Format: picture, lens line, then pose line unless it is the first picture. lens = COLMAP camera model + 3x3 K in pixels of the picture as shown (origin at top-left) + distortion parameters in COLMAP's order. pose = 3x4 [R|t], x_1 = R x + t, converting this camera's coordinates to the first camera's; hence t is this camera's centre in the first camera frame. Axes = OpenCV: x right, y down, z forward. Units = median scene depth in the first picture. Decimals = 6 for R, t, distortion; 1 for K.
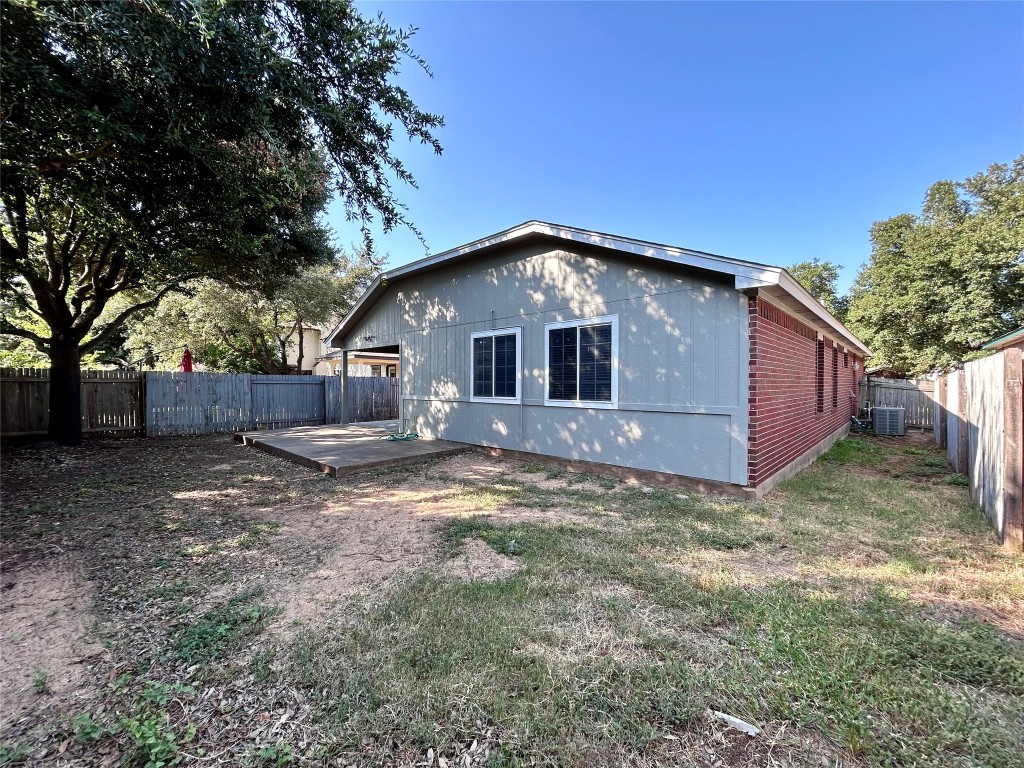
lens RADIAL K [[409.9, 0, 513.8], [0, 409.9, 384.7], [0, 0, 1]] dist [-0.000243, -0.000483]
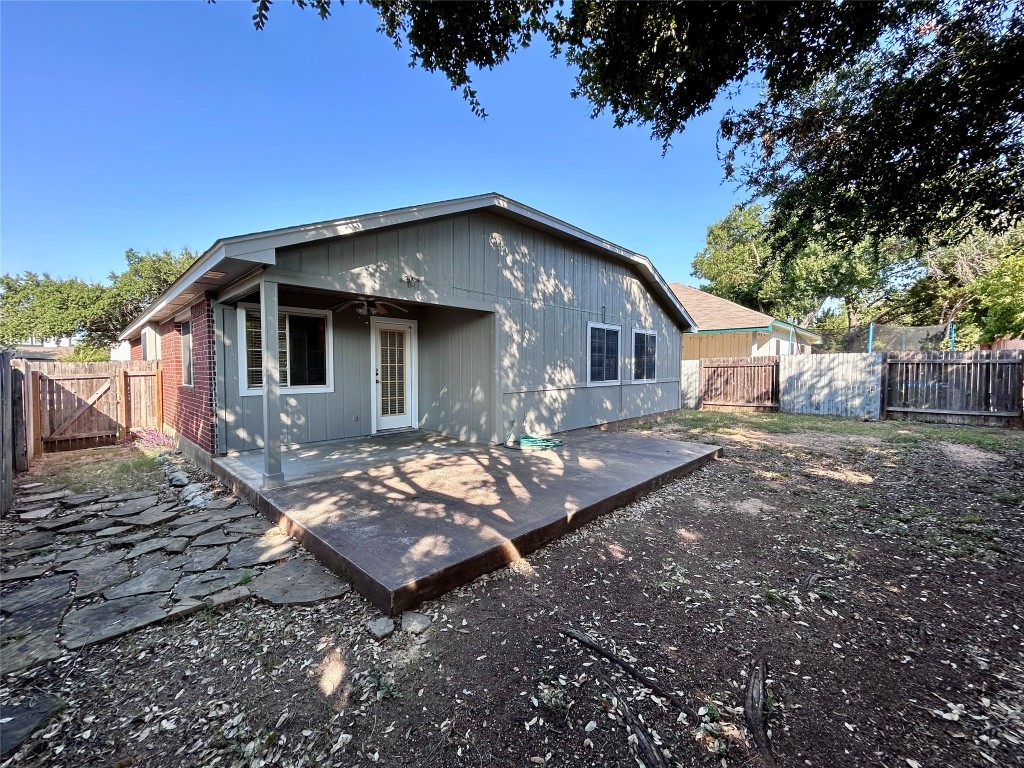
lens RADIAL K [[409.9, 0, 513.8], [0, 409.9, 384.7], [0, 0, 1]] dist [-0.000243, -0.000483]
pose [[0.015377, -0.041452, 0.999022, -1.060987], [0.002092, 0.999139, 0.041424, -0.006544], [-0.999880, 0.001453, 0.015450, 1.072348]]
